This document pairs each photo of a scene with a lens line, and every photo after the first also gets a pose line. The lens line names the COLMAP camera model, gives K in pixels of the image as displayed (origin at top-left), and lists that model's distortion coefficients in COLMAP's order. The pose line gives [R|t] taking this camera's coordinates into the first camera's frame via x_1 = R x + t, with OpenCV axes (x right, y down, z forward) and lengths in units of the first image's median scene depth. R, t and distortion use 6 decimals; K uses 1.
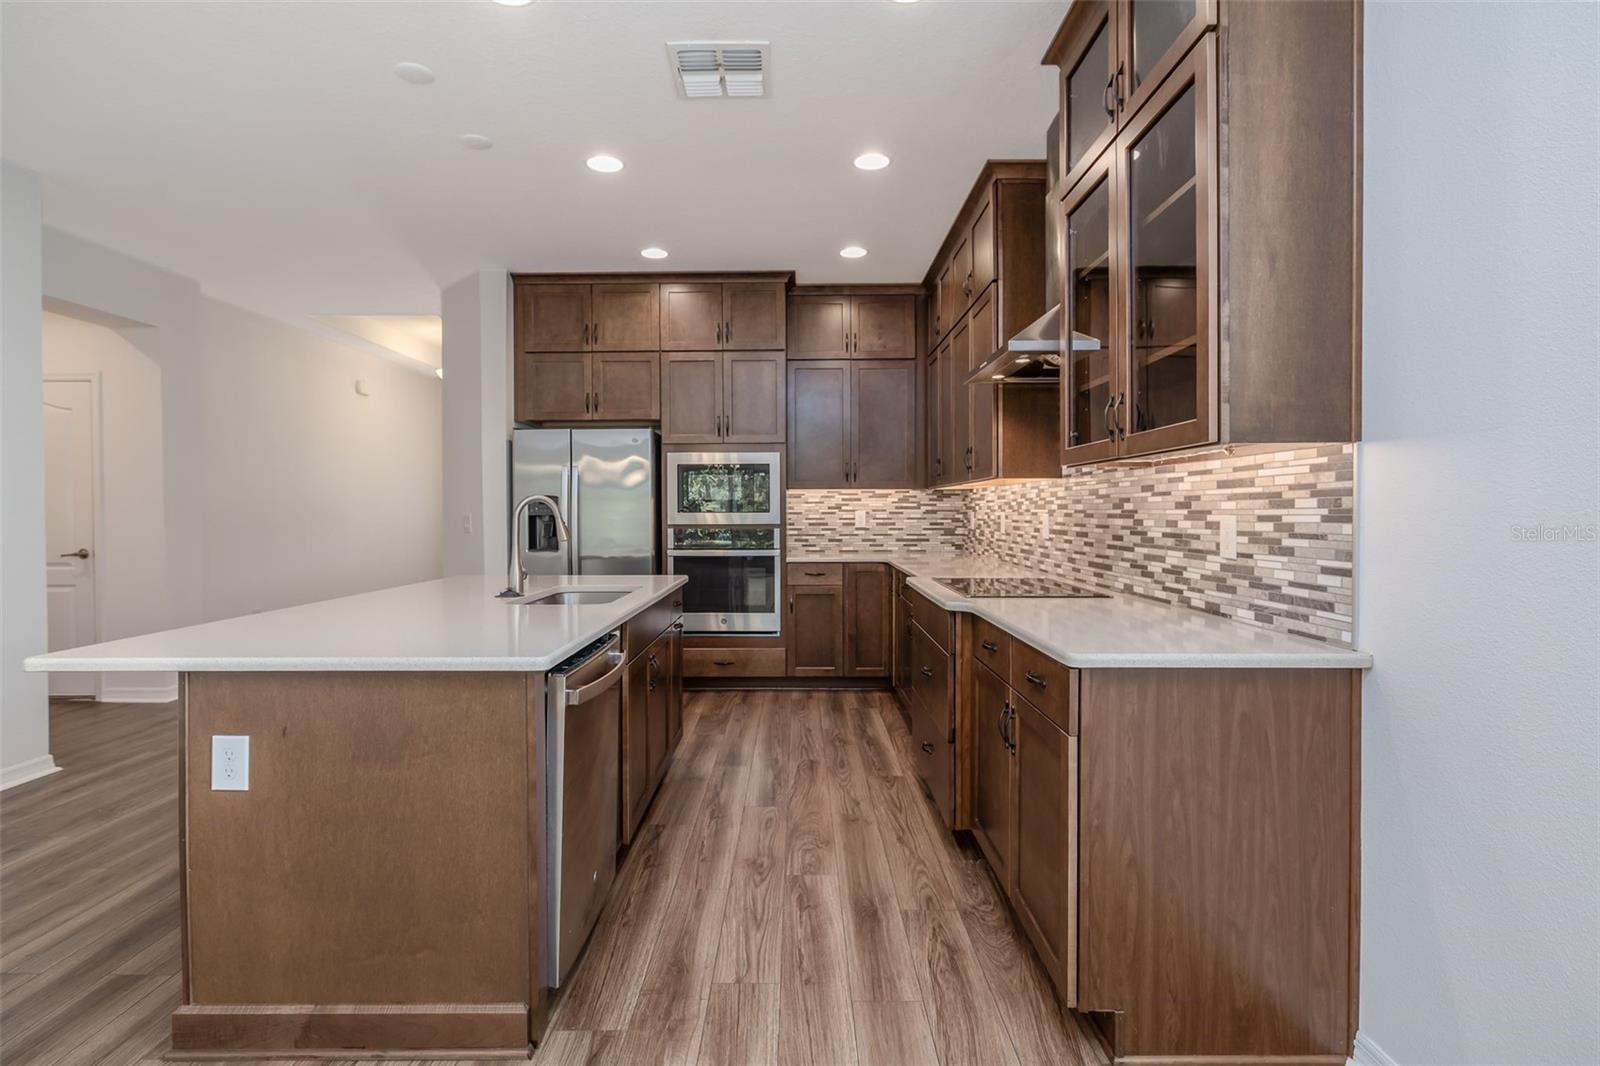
lens RADIAL K [[785.8, 0, 804.1], [0, 785.8, 522.1], [0, 0, 1]] dist [-0.007589, 0.000239]
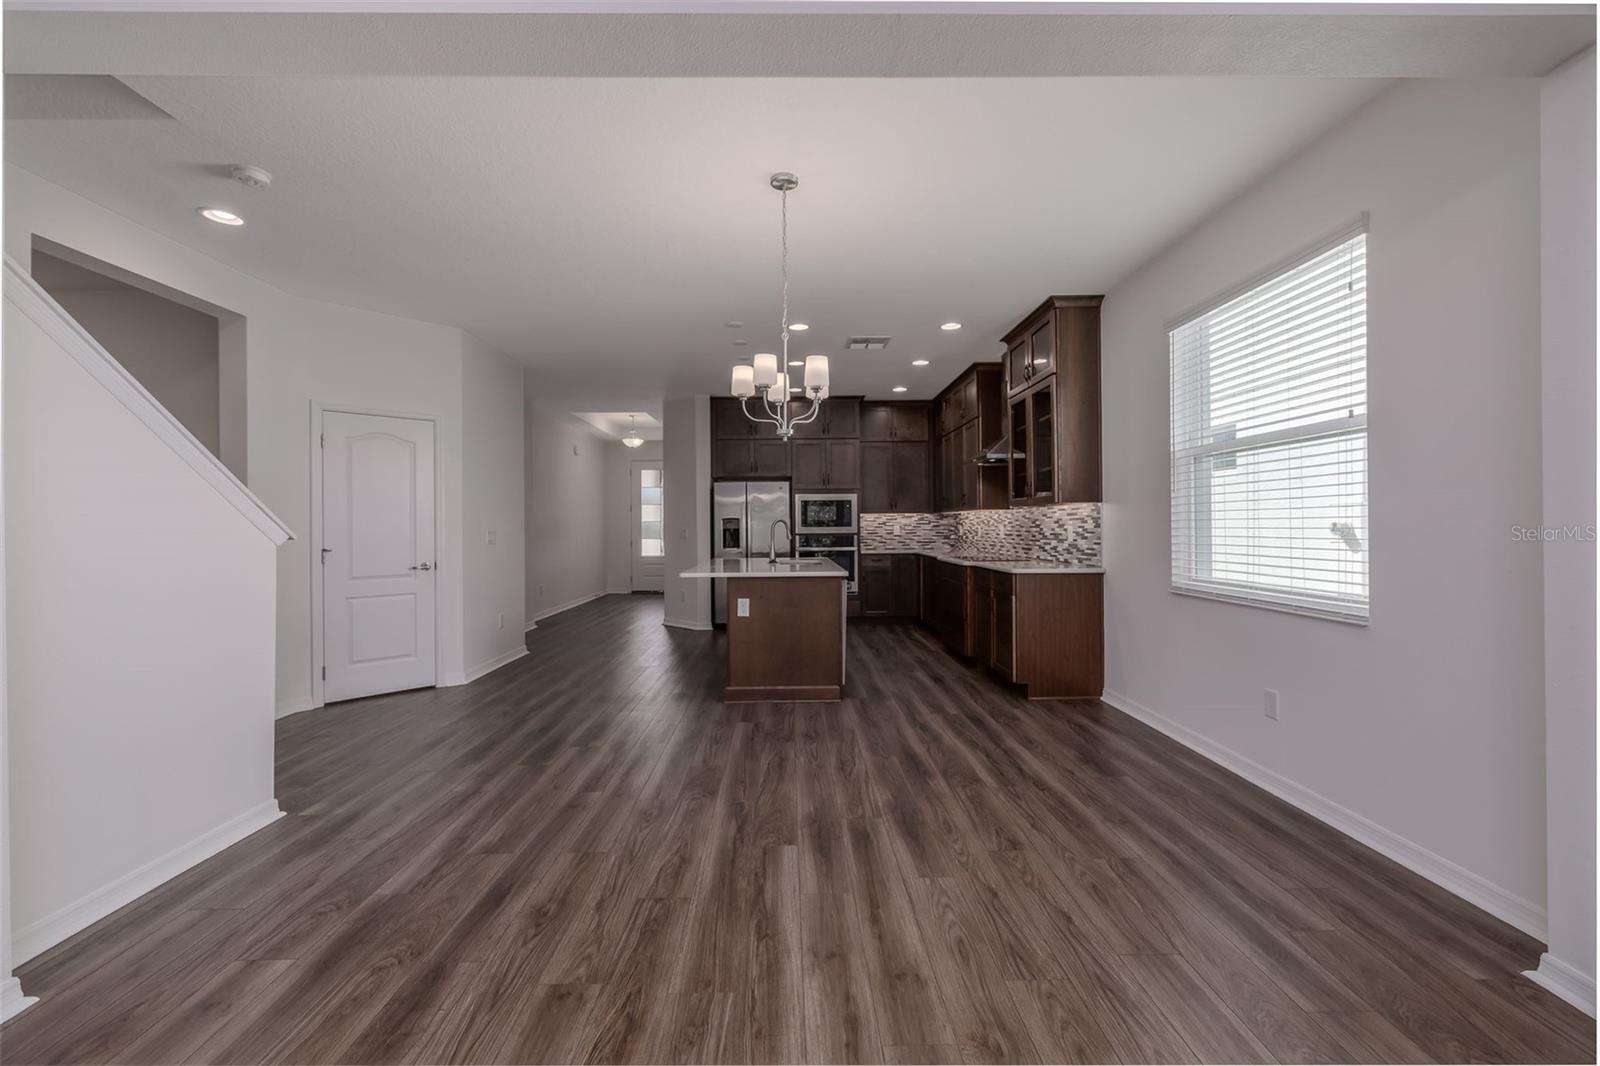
lens RADIAL K [[671.6, 0, 801.3], [0, 671.6, 526.5], [0, 0, 1]] dist [-0.045890, -0.000081]
pose [[0.999871, -0.004617, 0.015416, -0.318548], [0.004840, 0.999883, -0.014485, 0.016691], [-0.015347, 0.014558, 0.999776, -0.966239]]
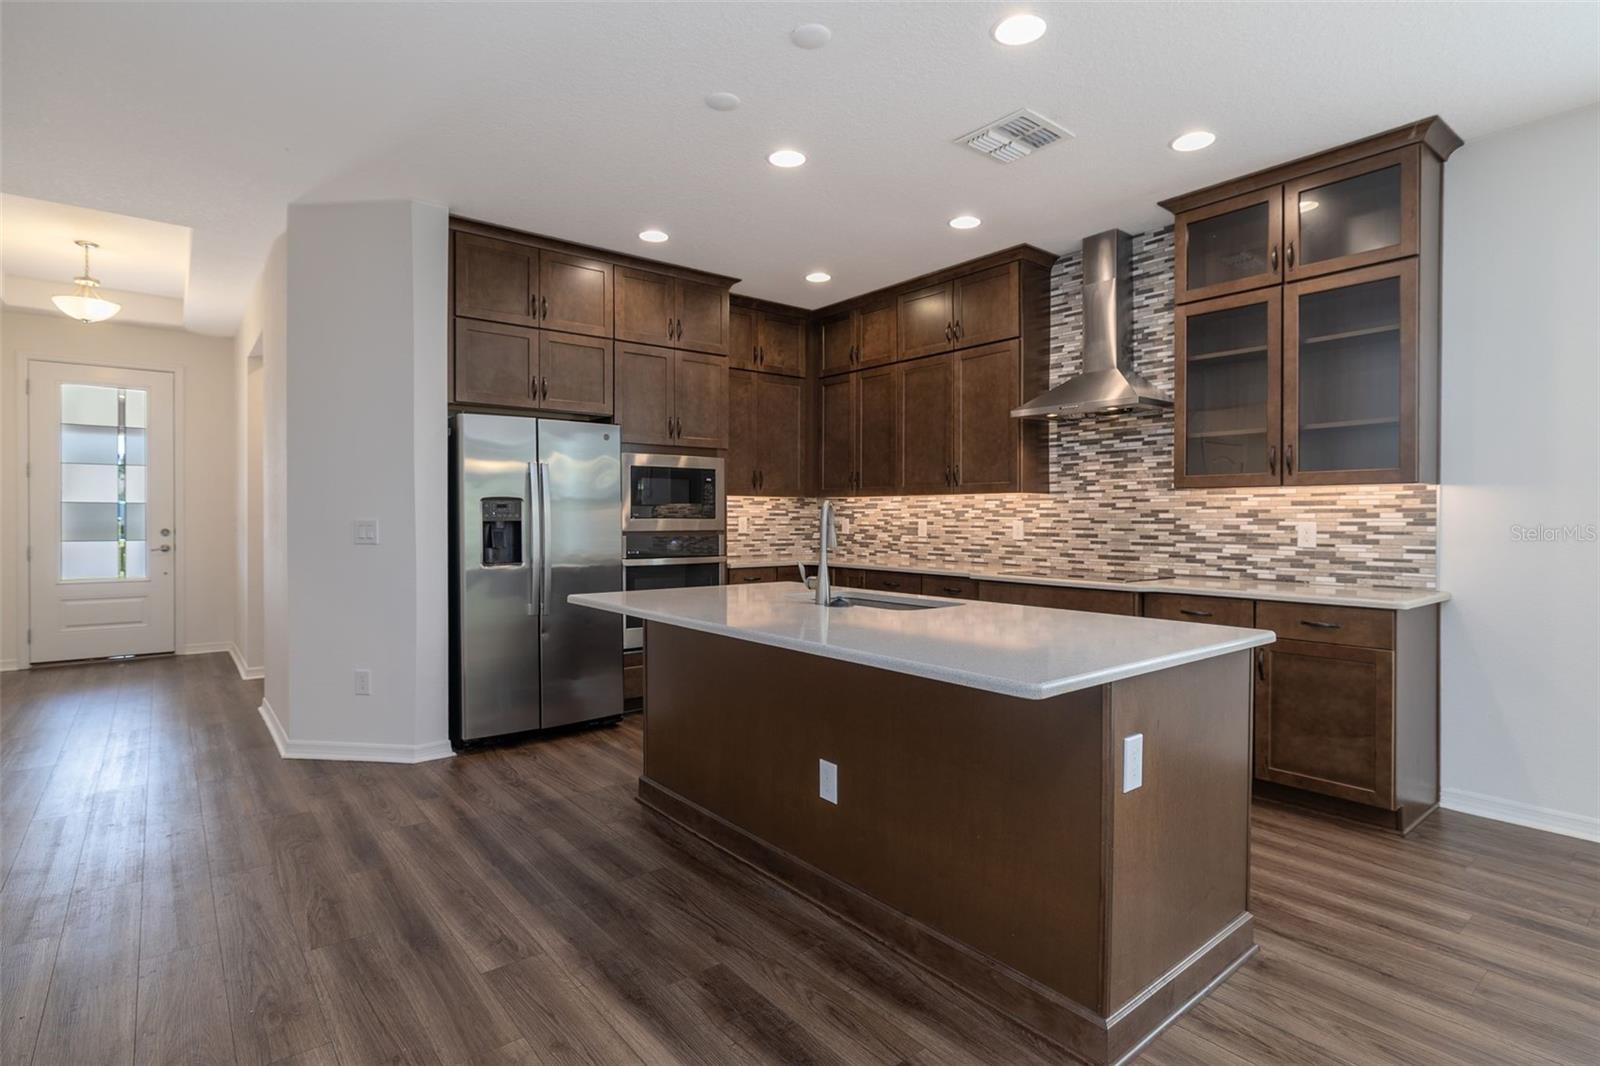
lens RADIAL K [[785.8, 0, 804.1], [0, 785.8, 522.1], [0, 0, 1]] dist [-0.007589, 0.000239]
pose [[0.777728, 0.001846, 0.628598, -0.995036], [0.003611, 0.999966, -0.007404, 0.000371], [-0.628591, 0.008028, 0.777695, 0.276150]]
